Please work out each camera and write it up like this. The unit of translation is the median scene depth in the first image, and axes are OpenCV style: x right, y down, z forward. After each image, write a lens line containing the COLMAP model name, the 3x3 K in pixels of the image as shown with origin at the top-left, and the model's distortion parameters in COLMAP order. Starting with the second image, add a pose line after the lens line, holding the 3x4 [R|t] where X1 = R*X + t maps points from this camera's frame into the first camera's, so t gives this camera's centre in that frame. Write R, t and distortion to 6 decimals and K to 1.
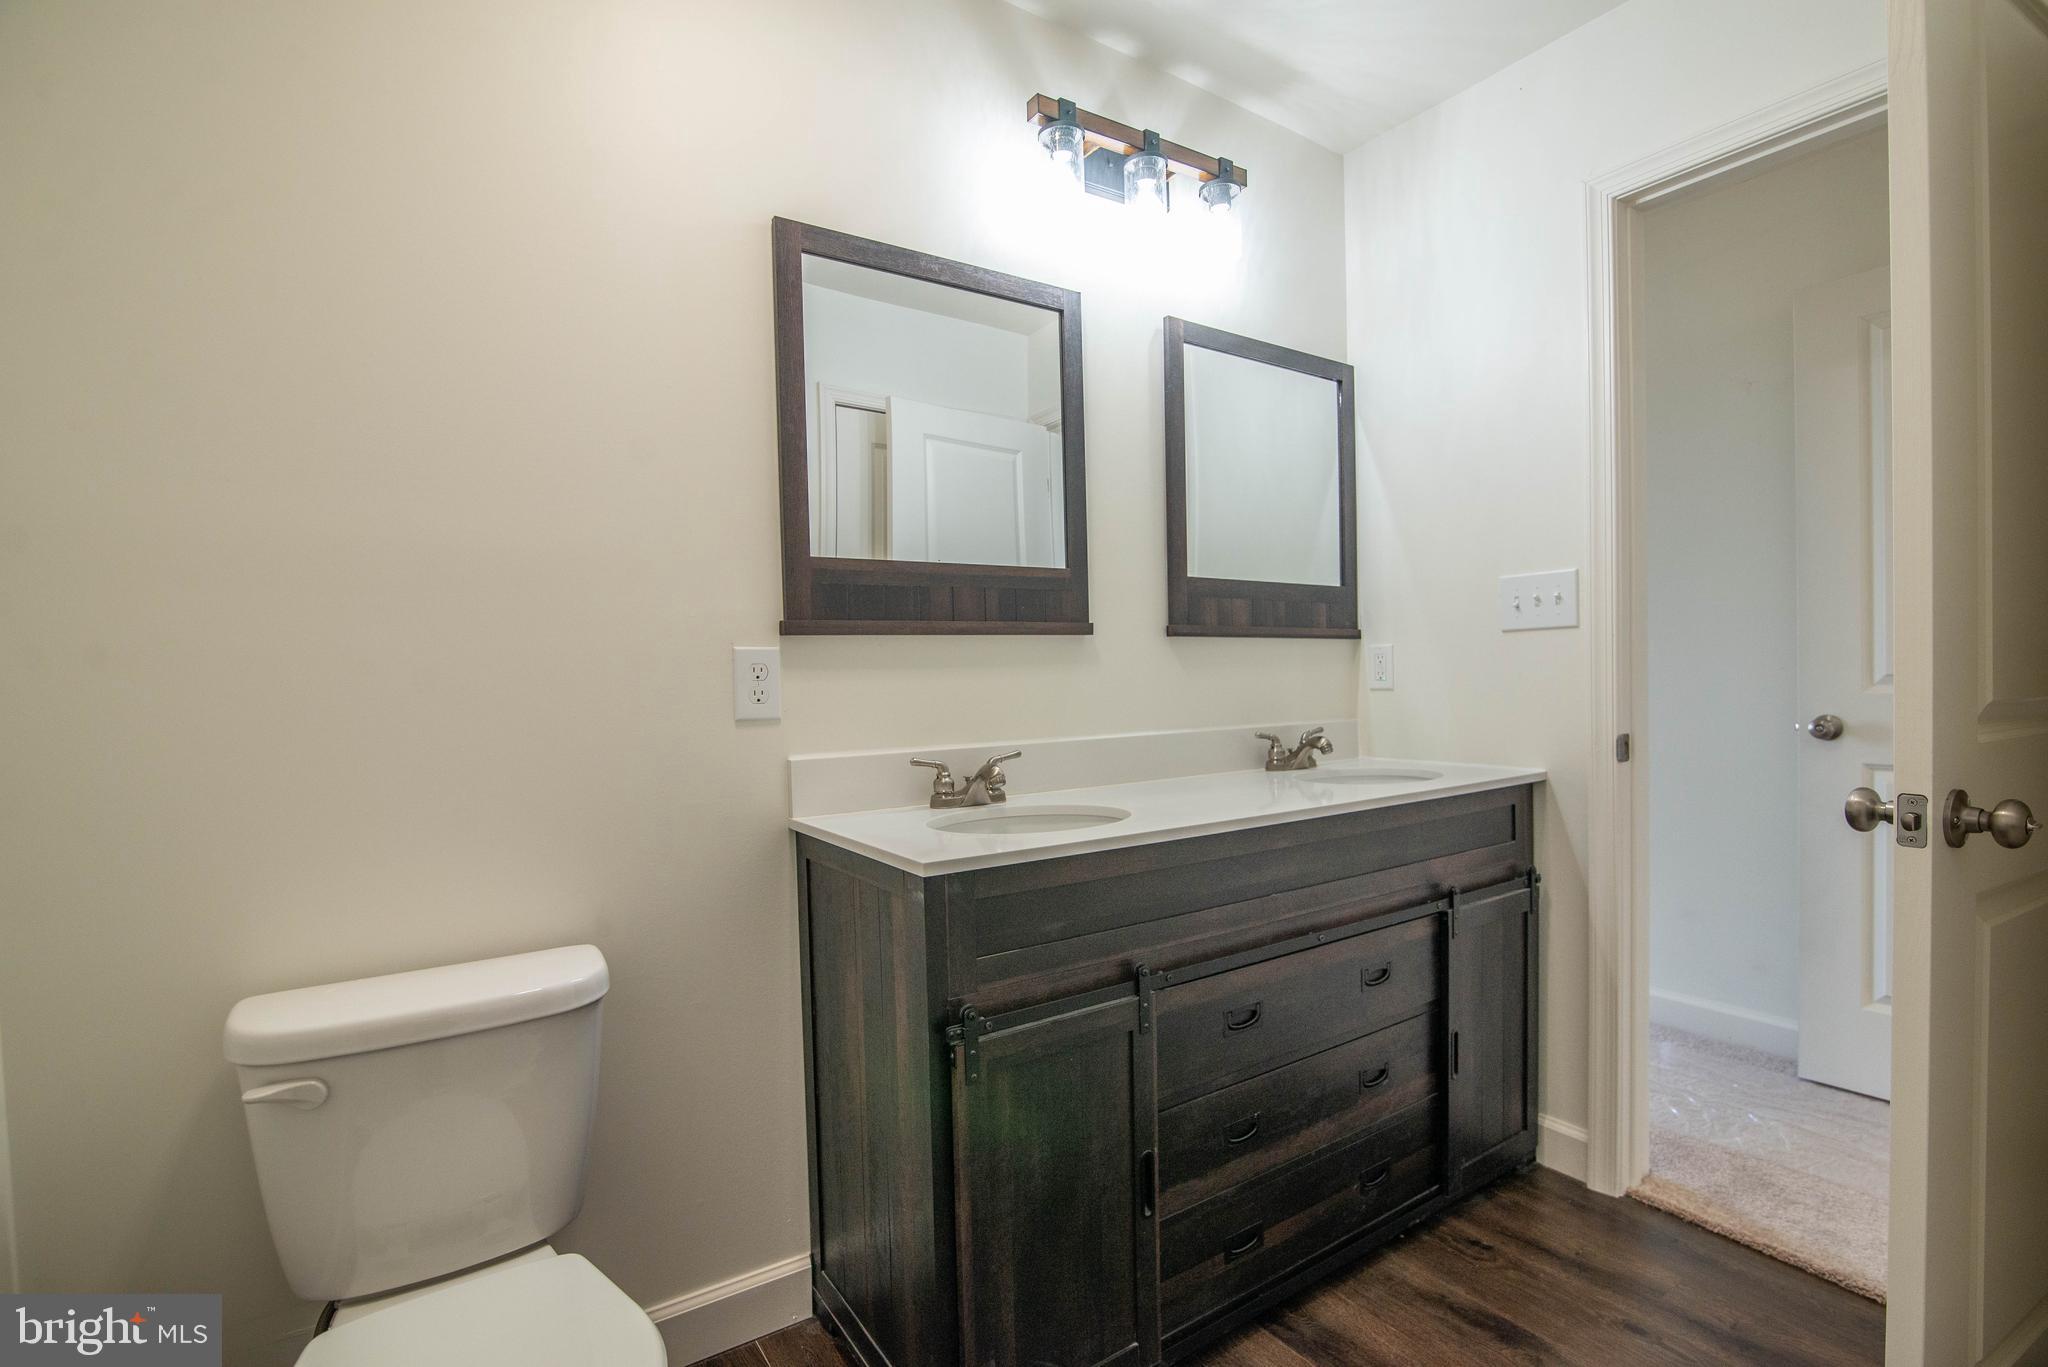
lens RADIAL K [[936.1, 0, 1033.3], [0, 936.1, 697.6], [0, 0, 1]] dist [-0.025497, 0.000082]
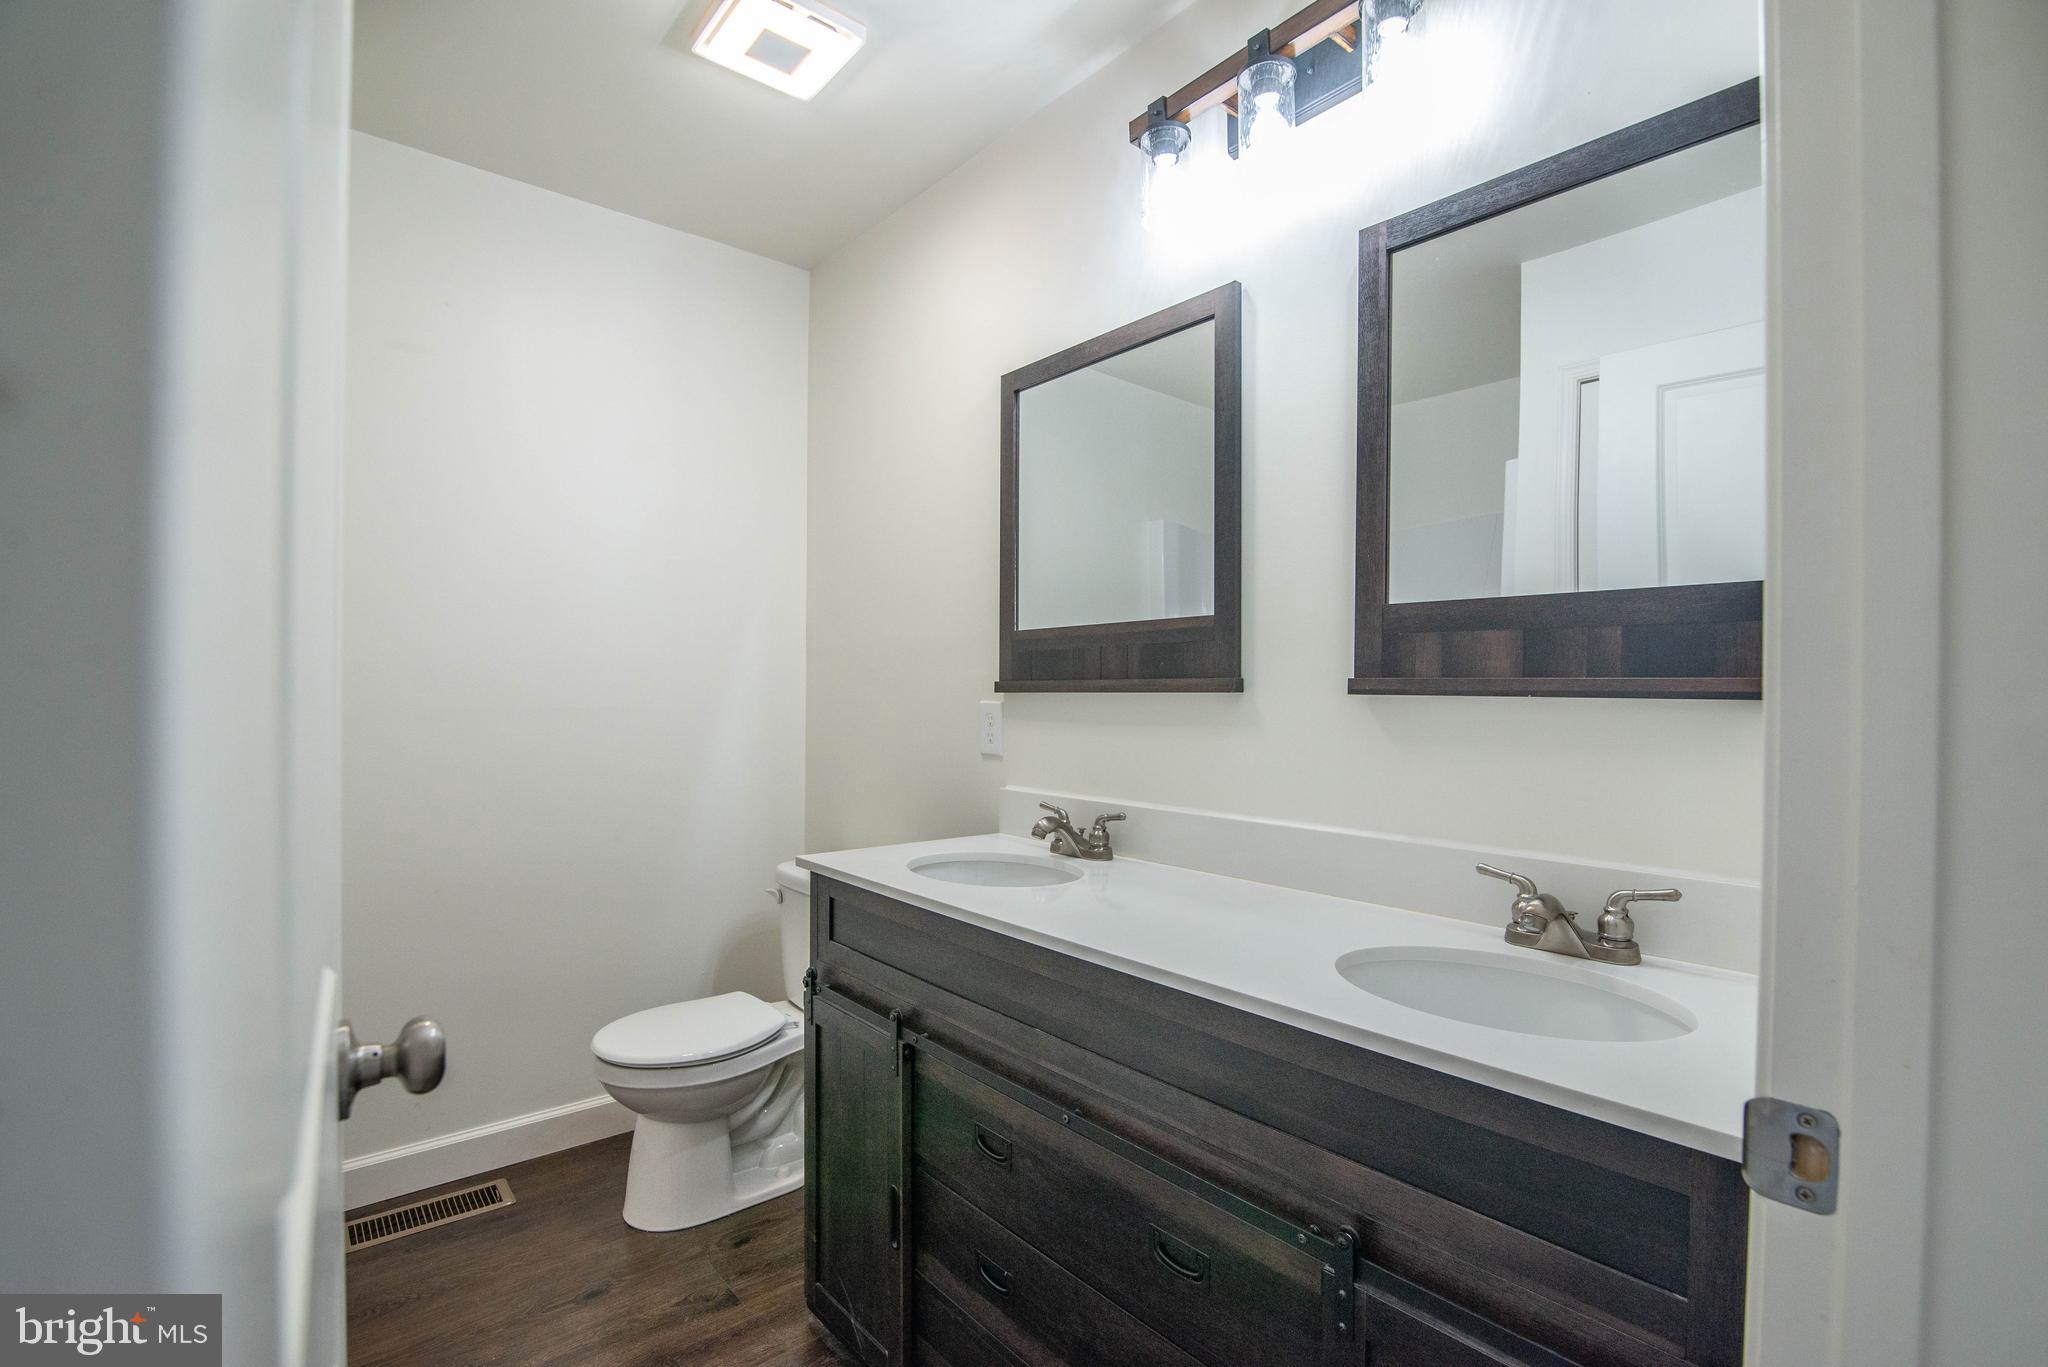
lens RADIAL K [[936.1, 0, 1033.3], [0, 936.1, 697.6], [0, 0, 1]] dist [-0.025497, 0.000082]
pose [[0.116747, 0.027525, -0.992780, 0.897300], [-0.033957, 0.999142, 0.023708, -0.079922], [0.992581, 0.030944, 0.117582, 0.765496]]
